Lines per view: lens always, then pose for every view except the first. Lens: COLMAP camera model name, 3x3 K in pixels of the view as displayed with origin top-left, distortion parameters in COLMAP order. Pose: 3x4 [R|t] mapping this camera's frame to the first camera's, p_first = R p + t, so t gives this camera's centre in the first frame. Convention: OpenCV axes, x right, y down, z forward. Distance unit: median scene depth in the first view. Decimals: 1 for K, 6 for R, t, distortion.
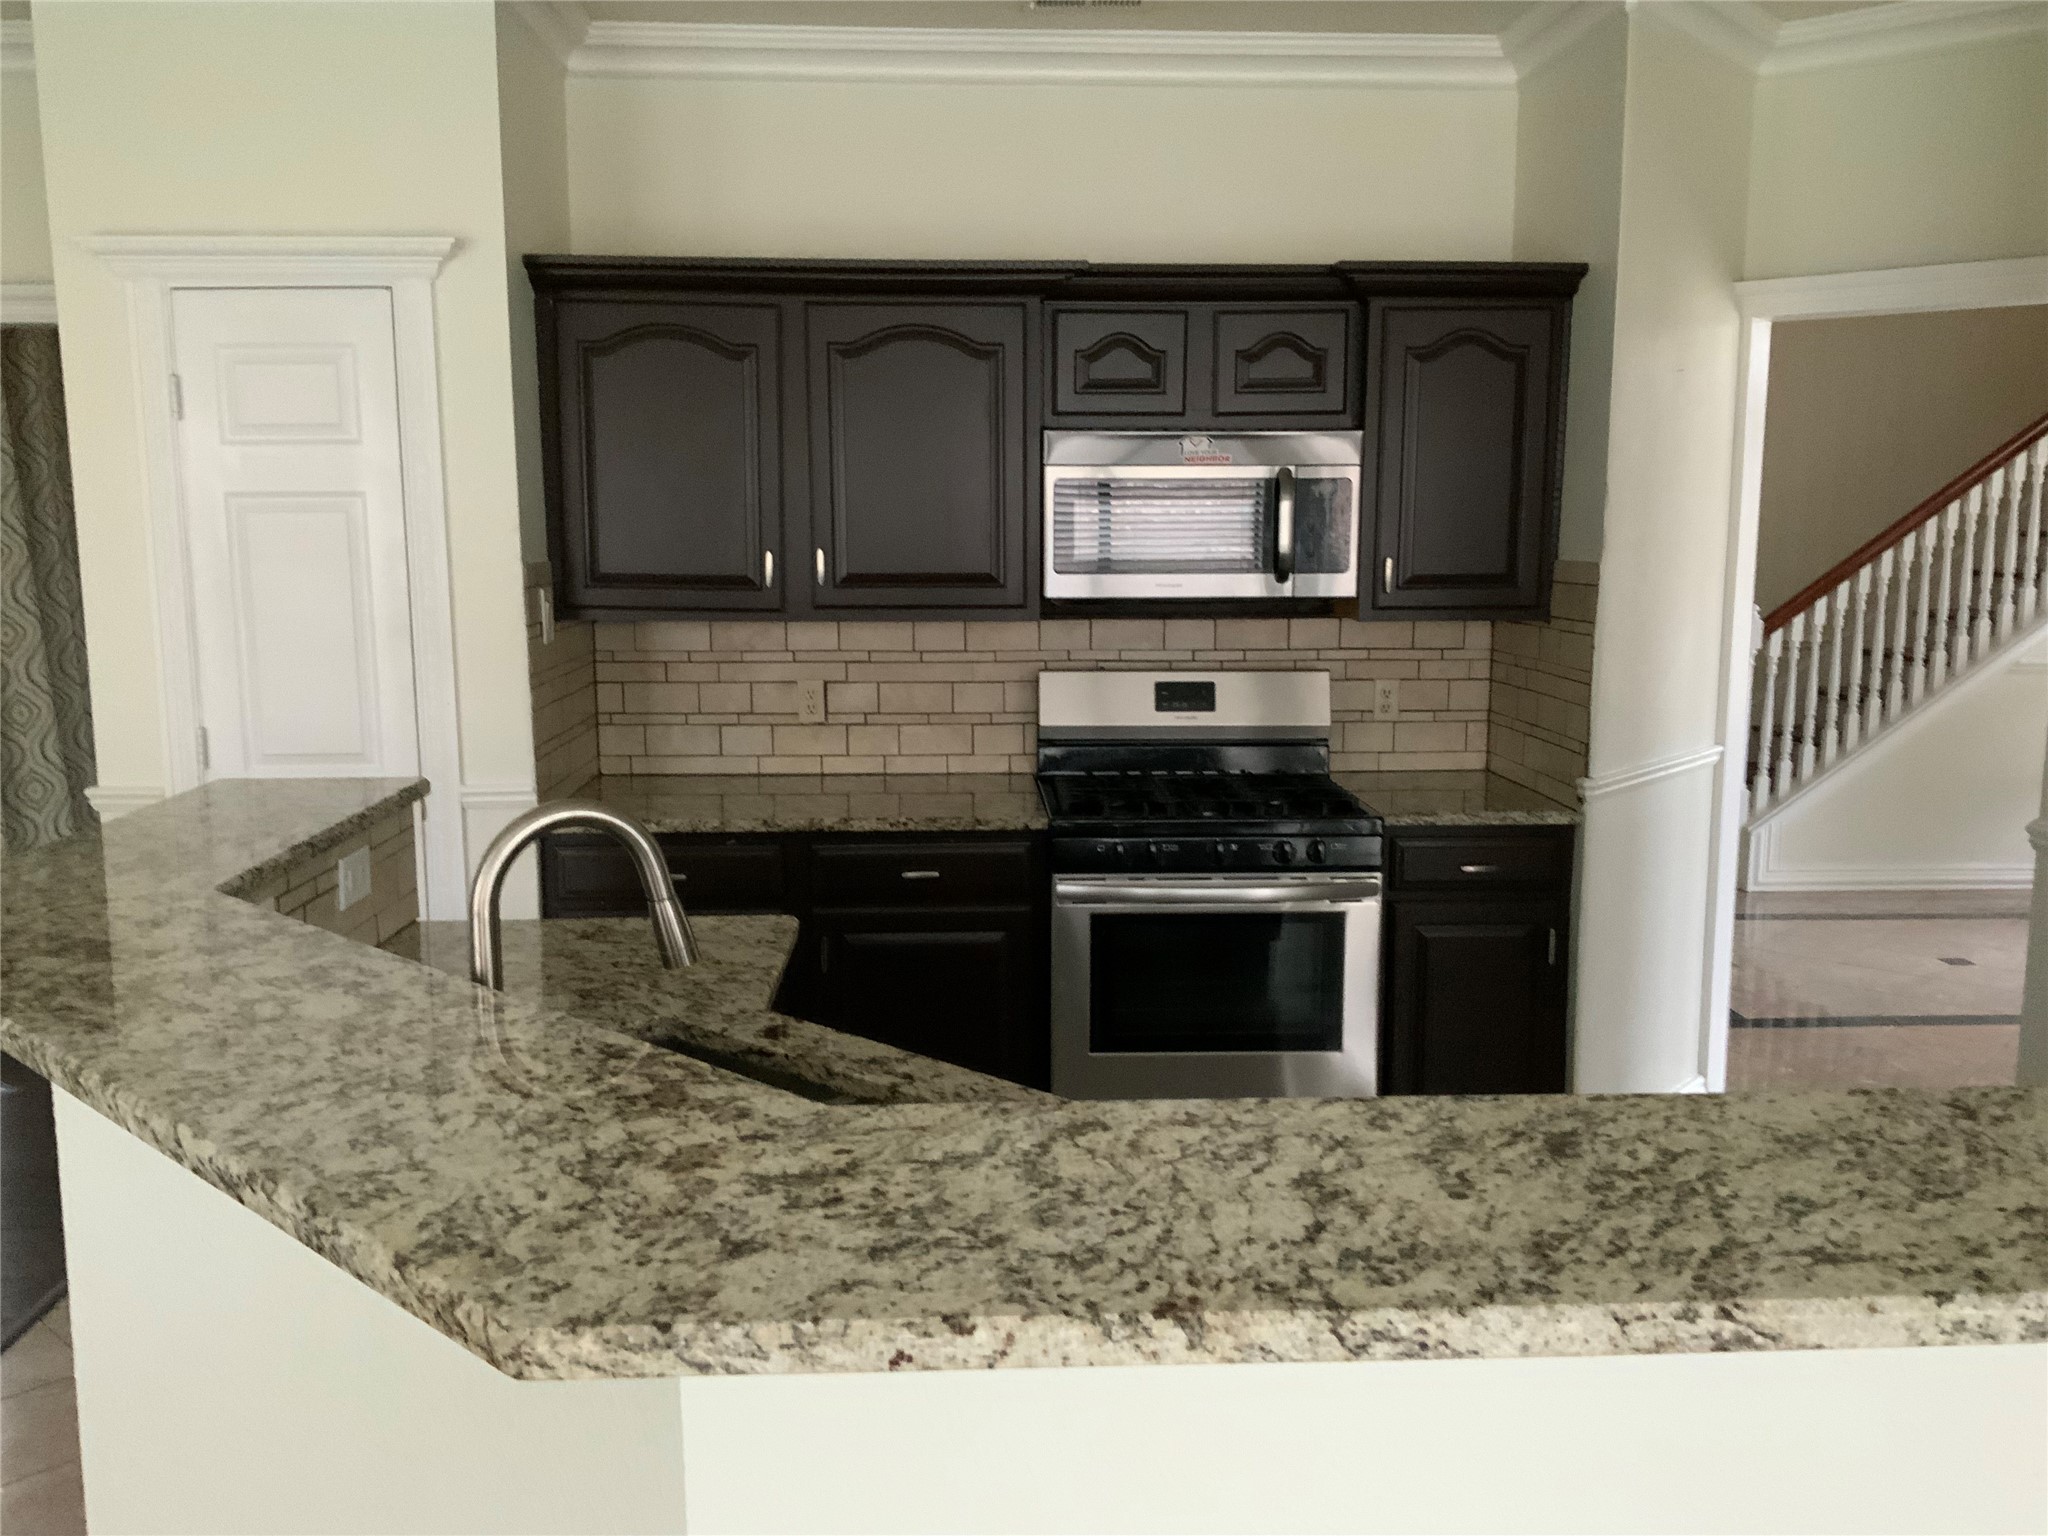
lens RADIAL K [[1697.9, 0, 1027.8], [0, 1697.9, 787.1], [0, 0, 1]] dist [0.069352, -0.147487]
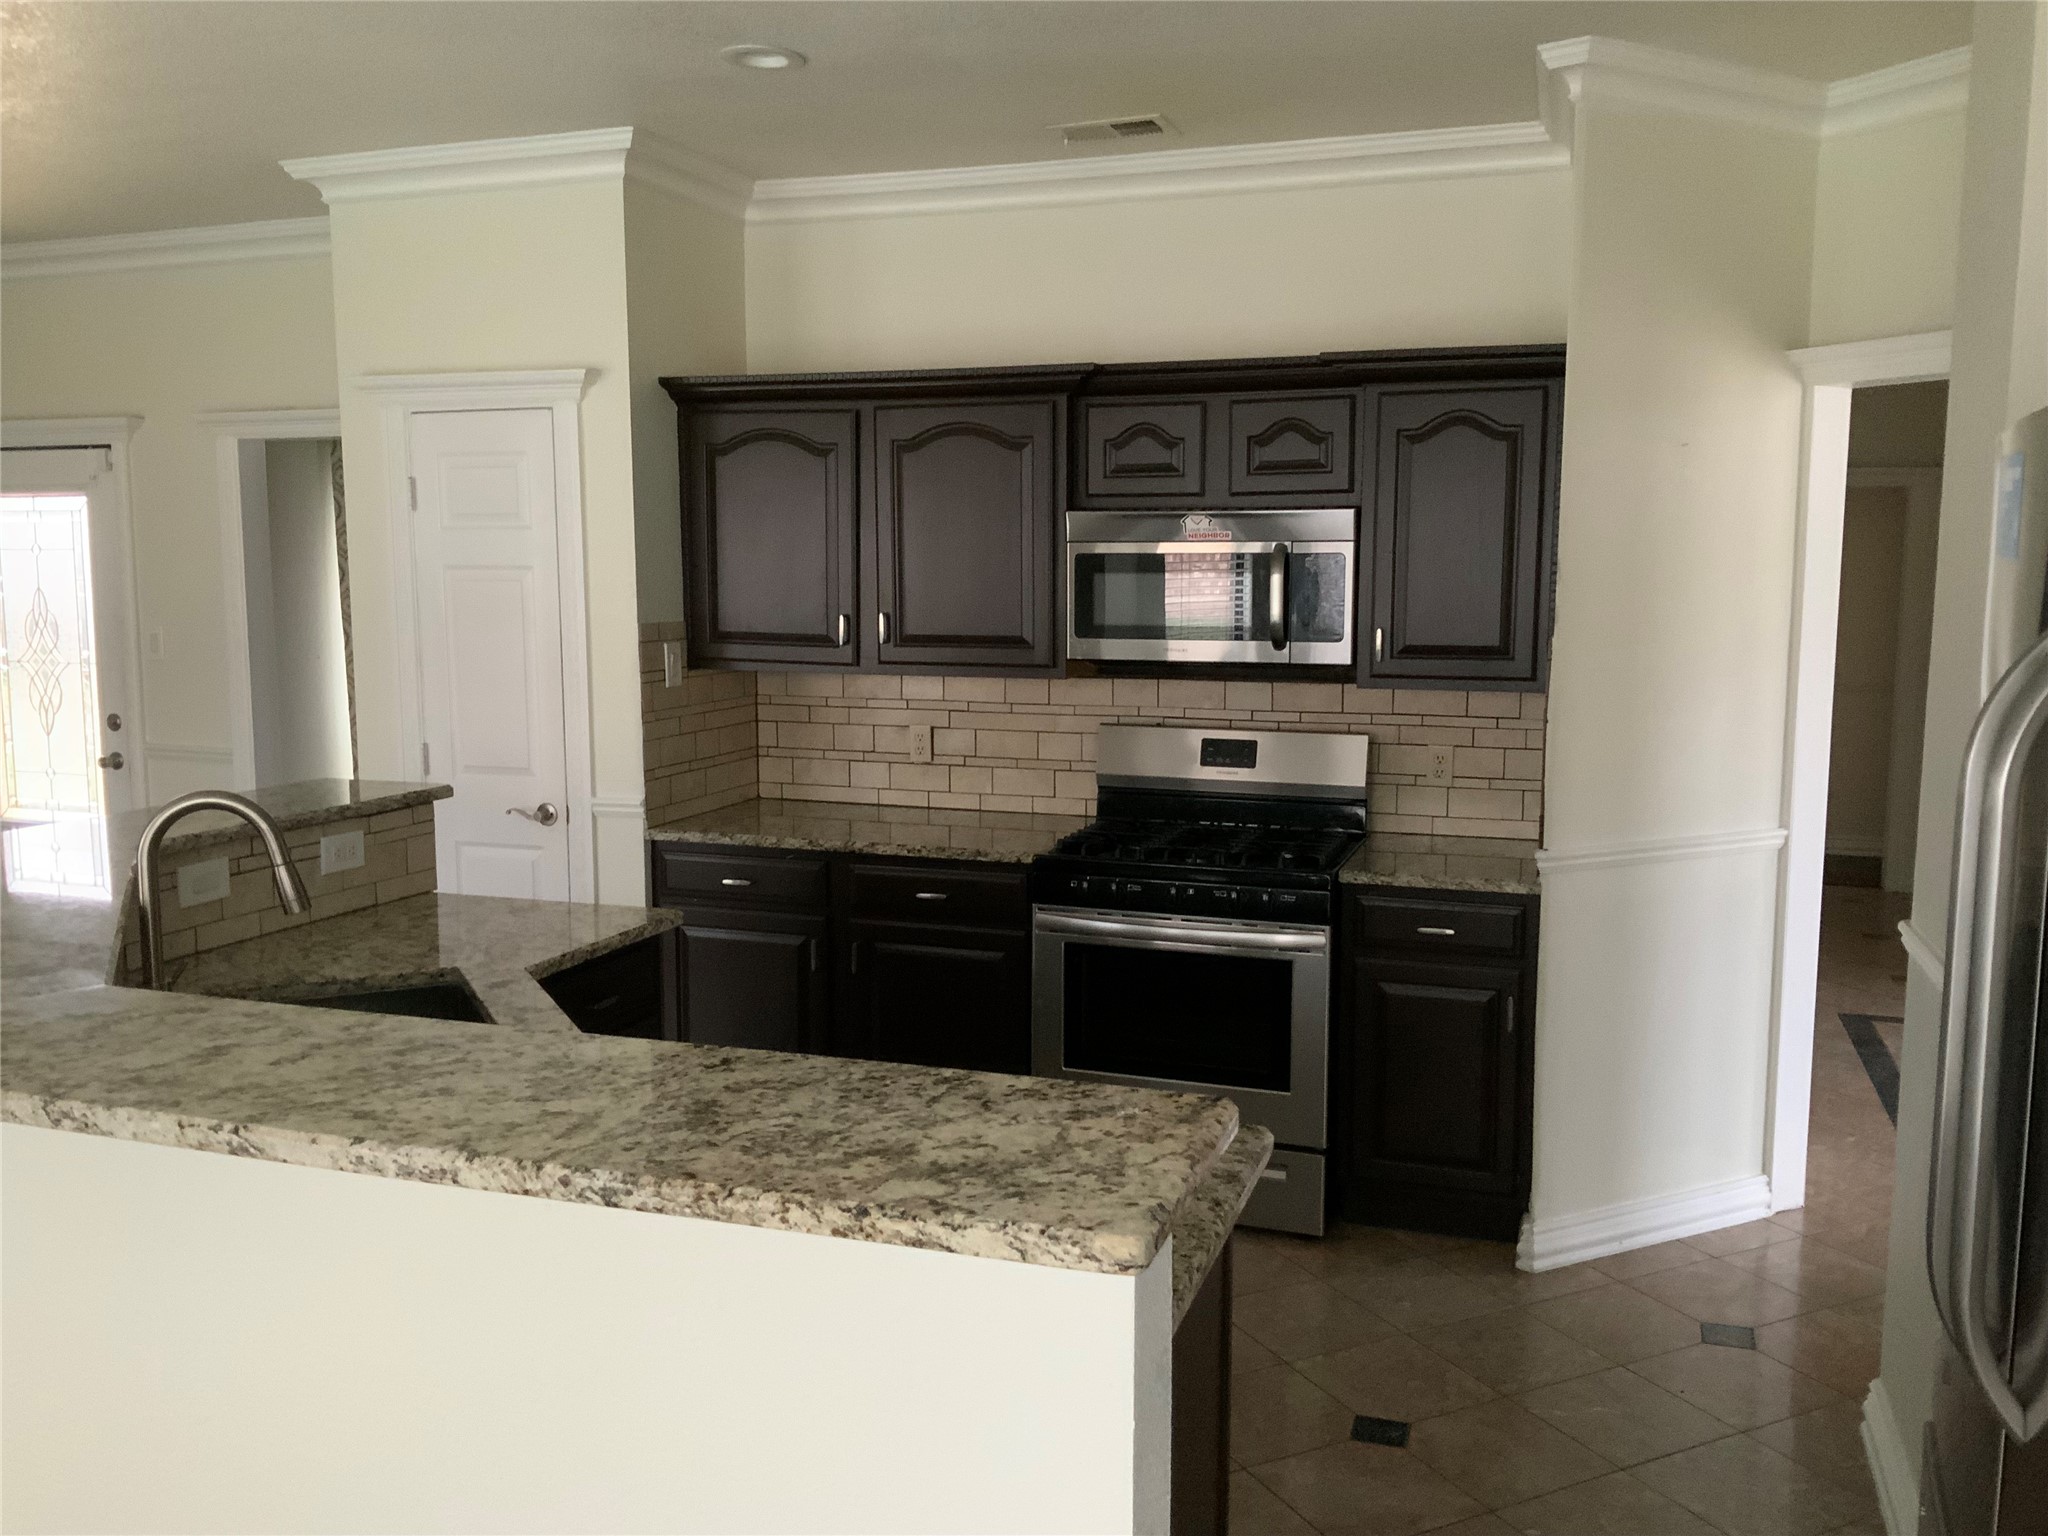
lens RADIAL K [[1697.9, 0, 1027.8], [0, 1697.9, 787.1], [0, 0, 1]] dist [0.069352, -0.147487]
pose [[0.929250, 0.050152, -0.366032, 0.405350], [-0.060825, 0.997992, -0.017676, -0.005585], [0.364411, 0.038690, 0.930434, -0.051126]]
